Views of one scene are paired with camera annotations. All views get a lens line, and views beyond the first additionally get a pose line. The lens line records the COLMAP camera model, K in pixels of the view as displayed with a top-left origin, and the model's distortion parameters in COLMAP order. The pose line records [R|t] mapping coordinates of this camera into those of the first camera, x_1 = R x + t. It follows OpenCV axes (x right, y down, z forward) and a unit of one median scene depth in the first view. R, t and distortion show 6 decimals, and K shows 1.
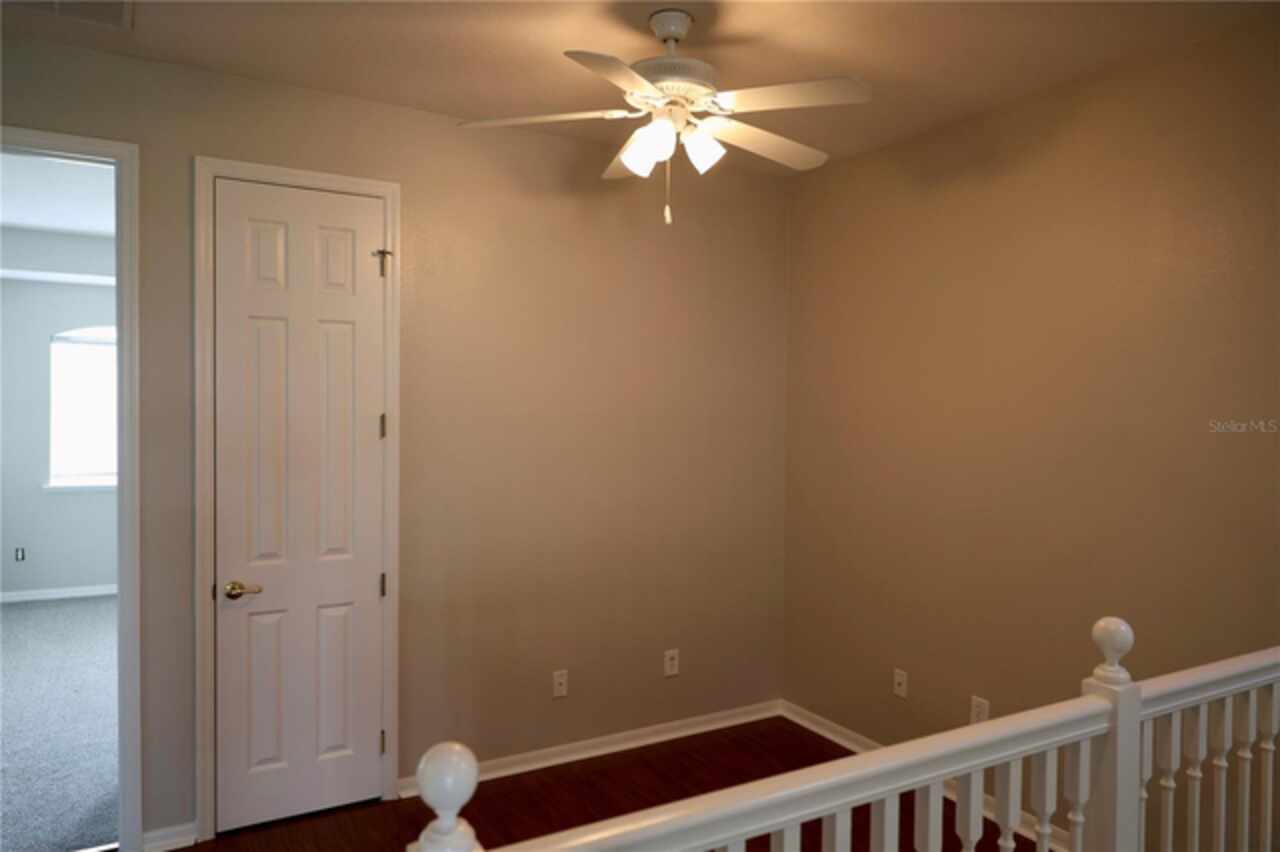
lens RADIAL K [[875.2, 0, 640.0], [0, 875.2, 426.0], [0, 0, 1]] dist [0.002722, -0.000037]
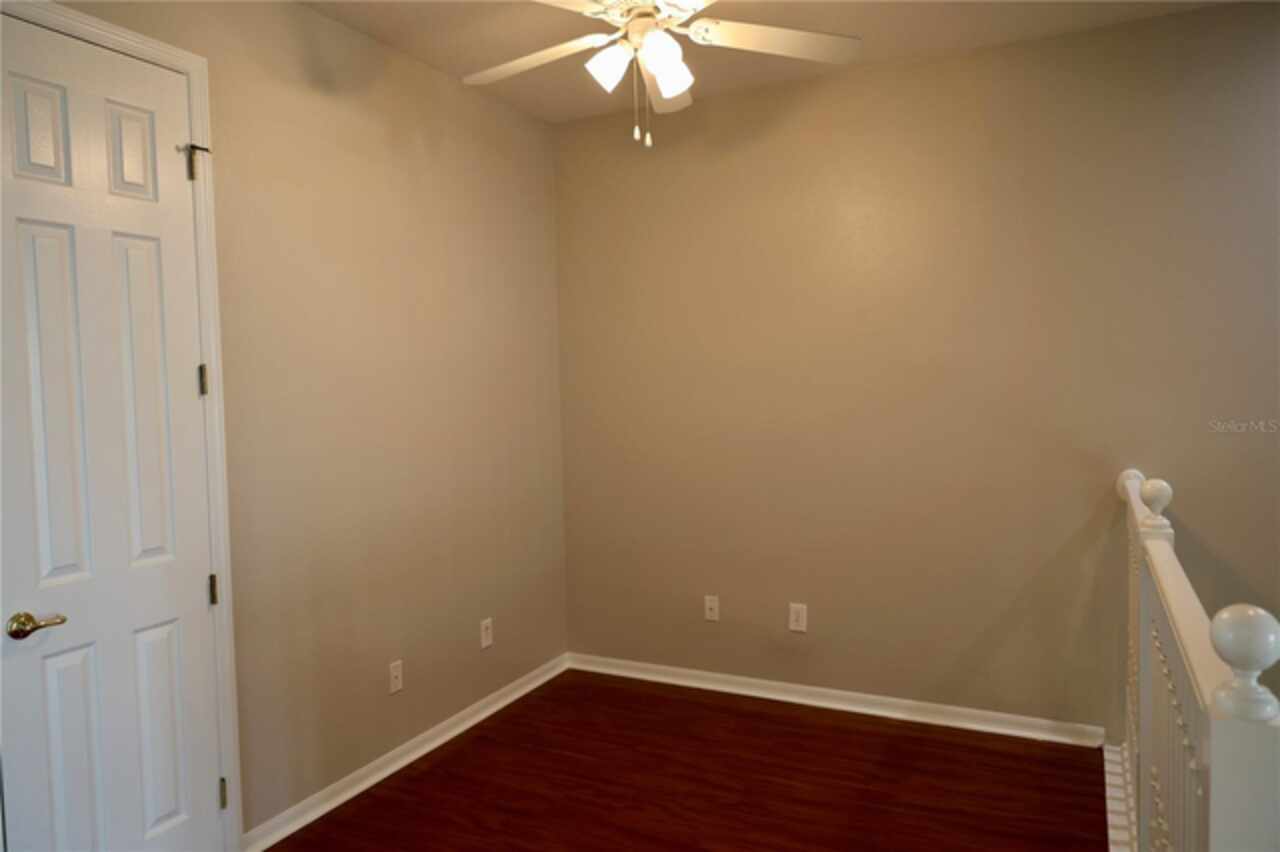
lens RADIAL K [[874.9, 0, 640.0], [0, 874.9, 426.0], [0, 0, 1]] dist [-0.004853, -0.000712]
pose [[0.831674, -0.056244, 0.552409, -0.396483], [0.042717, 0.998389, 0.037340, 0.027186], [-0.553619, -0.007458, 0.832737, 0.163928]]
